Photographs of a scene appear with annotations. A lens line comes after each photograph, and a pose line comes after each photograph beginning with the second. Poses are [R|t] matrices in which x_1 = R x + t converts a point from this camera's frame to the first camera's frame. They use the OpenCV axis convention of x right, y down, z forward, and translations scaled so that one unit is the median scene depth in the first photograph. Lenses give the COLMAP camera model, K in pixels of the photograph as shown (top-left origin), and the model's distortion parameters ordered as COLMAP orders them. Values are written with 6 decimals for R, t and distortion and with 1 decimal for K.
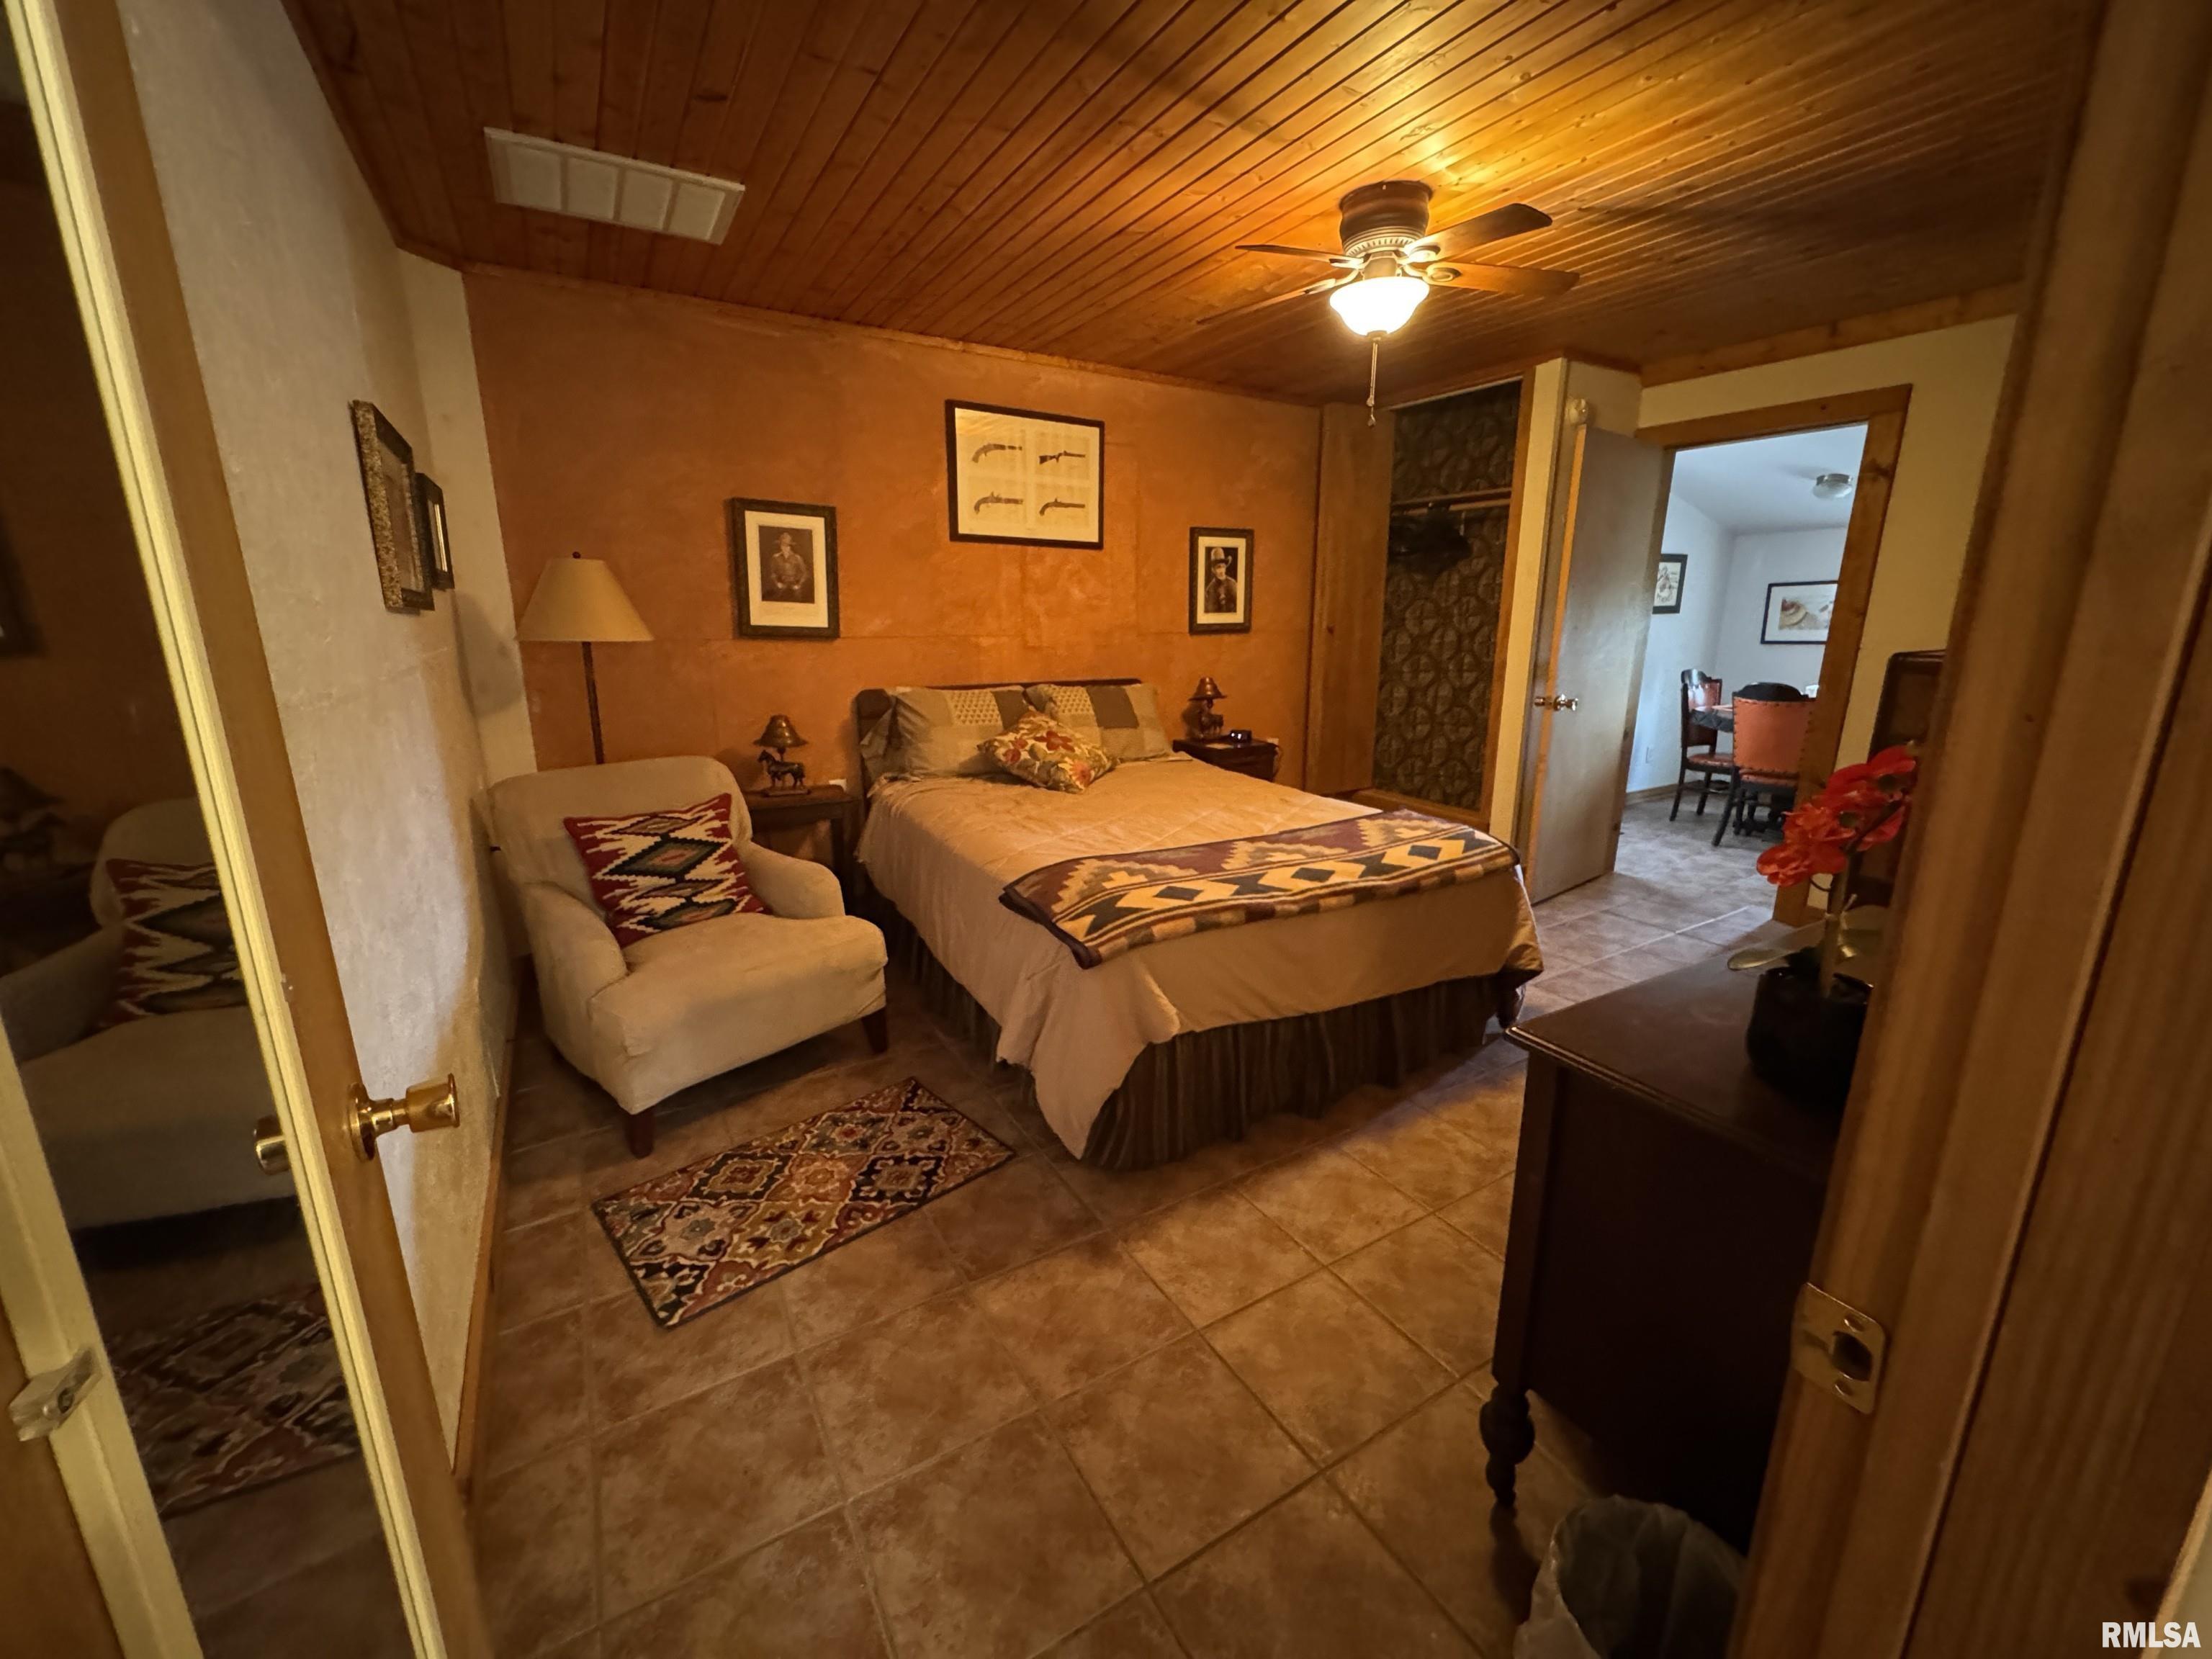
lens RADIAL K [[882.9, 0, 1115.7], [0, 882.9, 817.3], [0, 0, 1]] dist [0.019597, 0.000126]
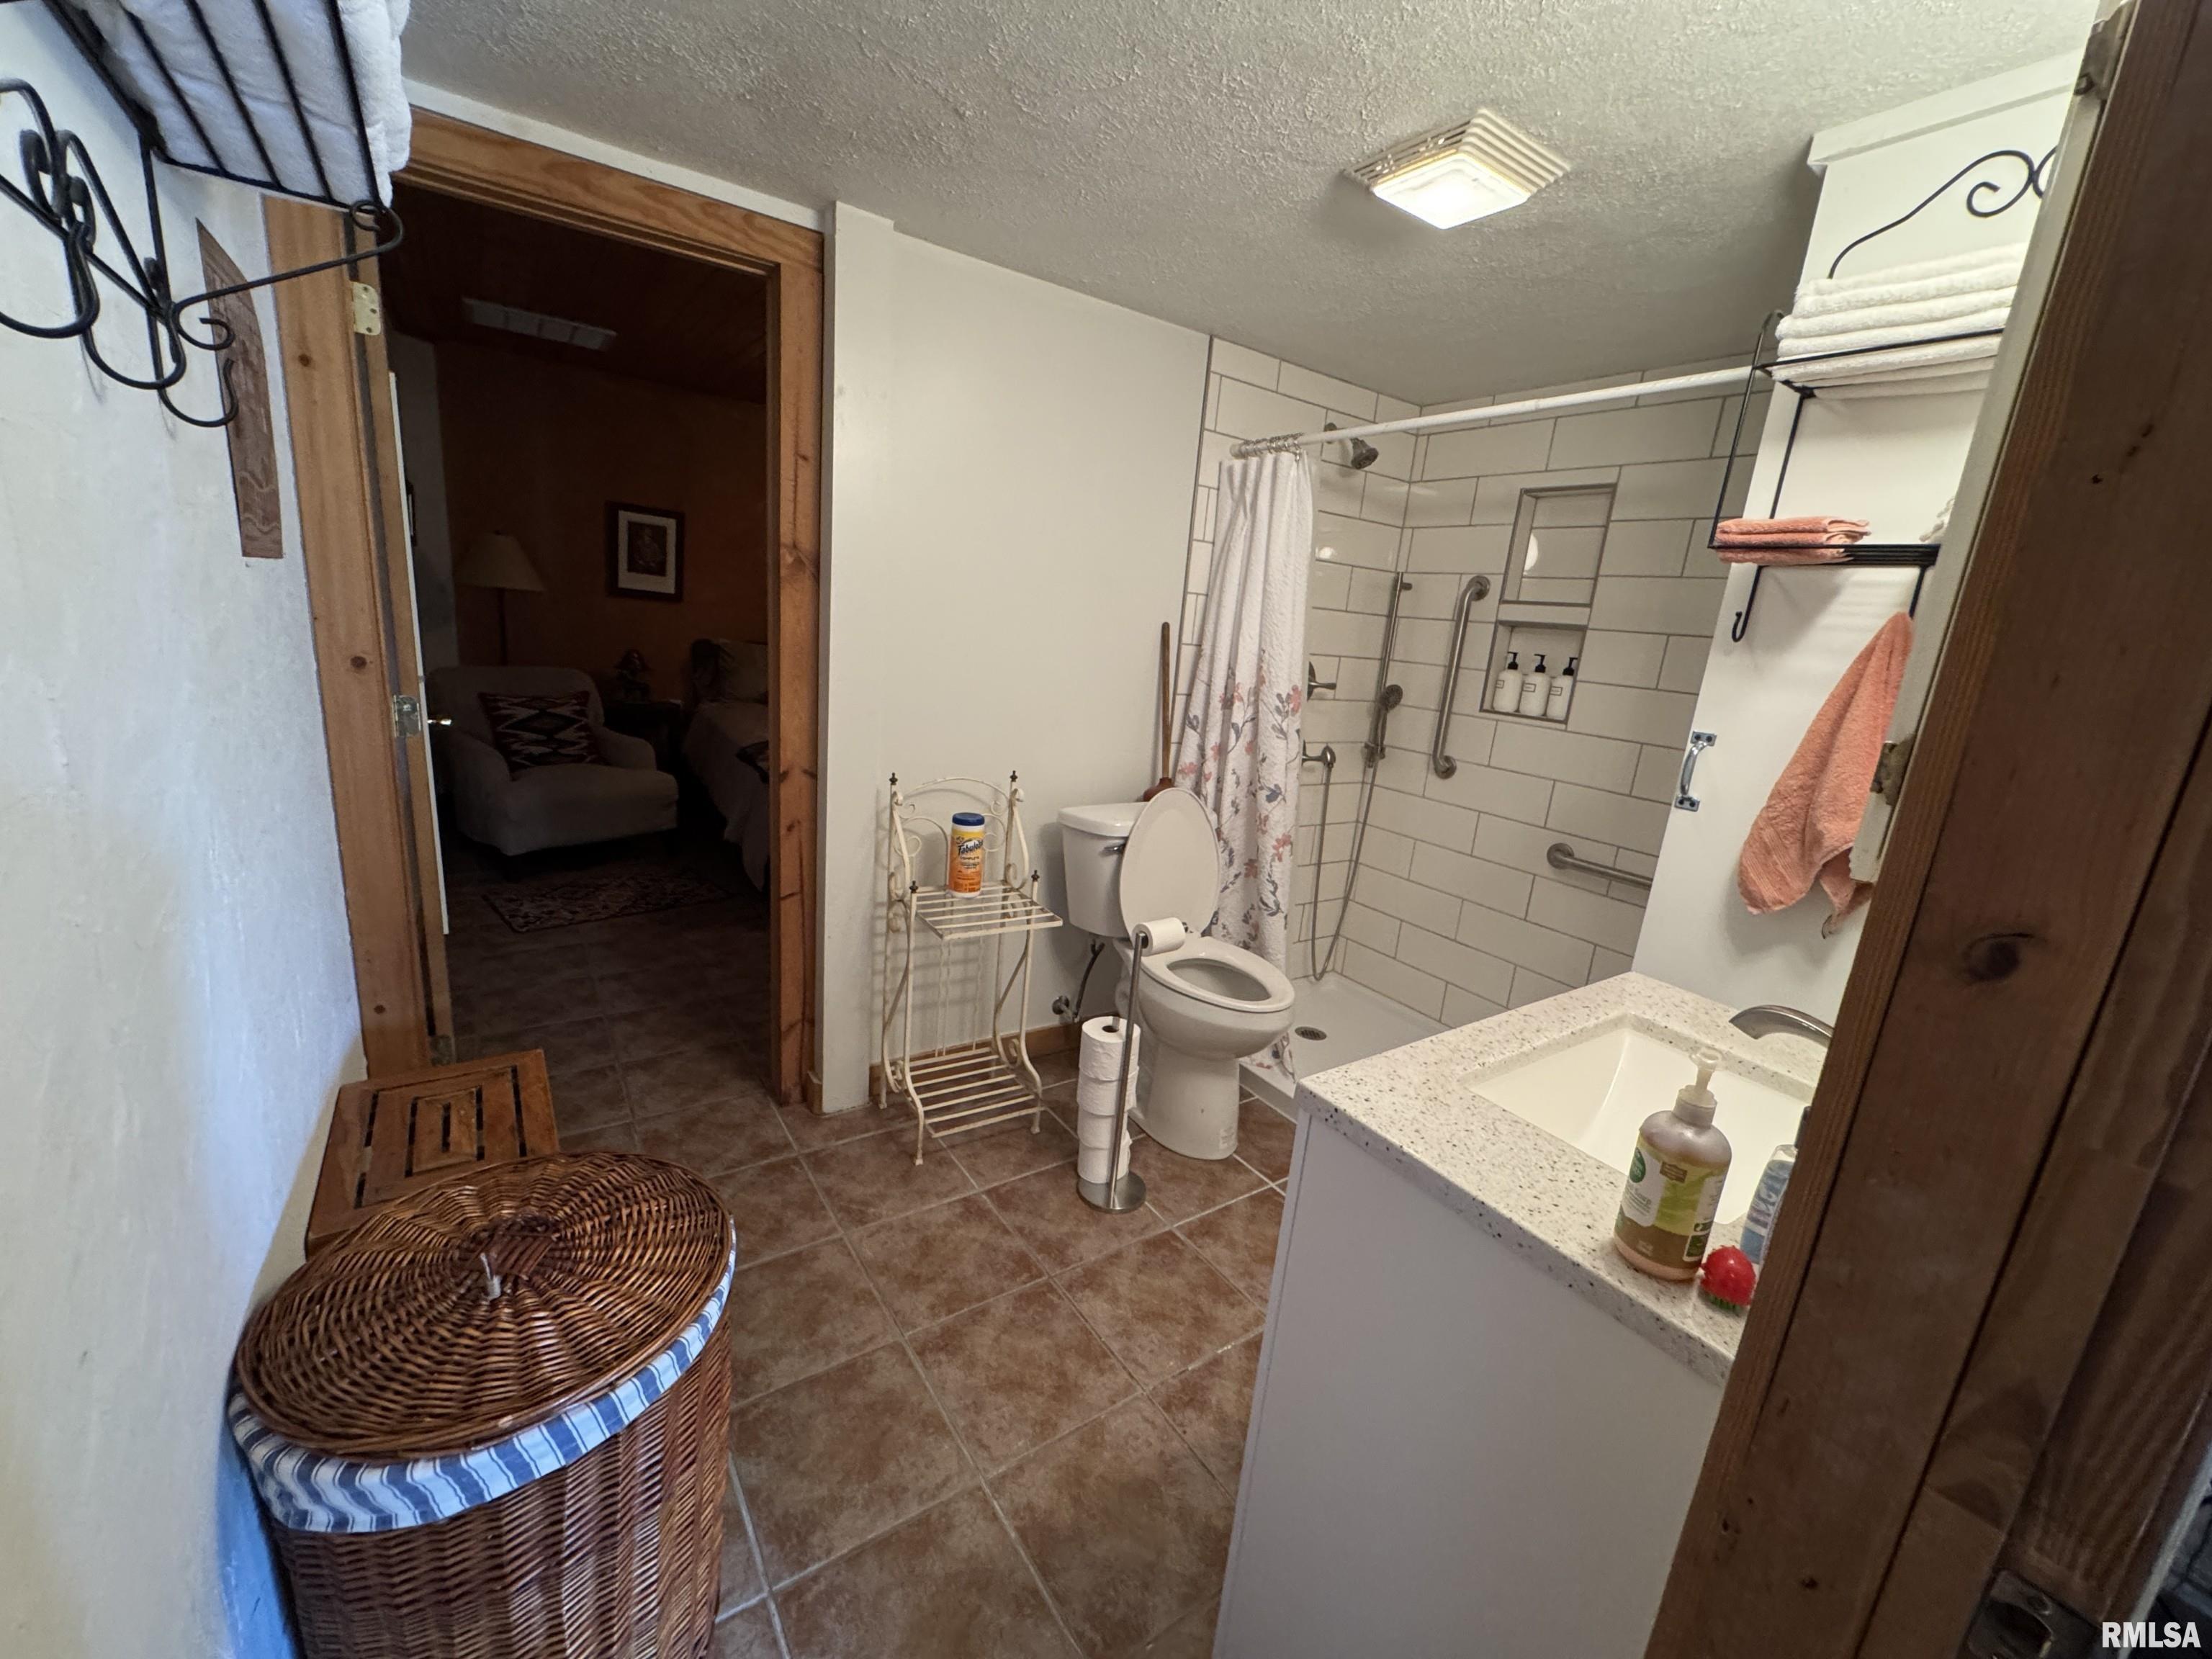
lens RADIAL K [[884.0, 0, 1106.3], [0, 884.0, 830.2], [0, 0, 1]] dist [-0.001338, 0.000109]
pose [[0.995966, 0.065215, 0.061634, 0.406466], [-0.065561, 0.997842, 0.003613, 0.155860], [-0.061265, -0.007639, 0.998092, -0.636522]]
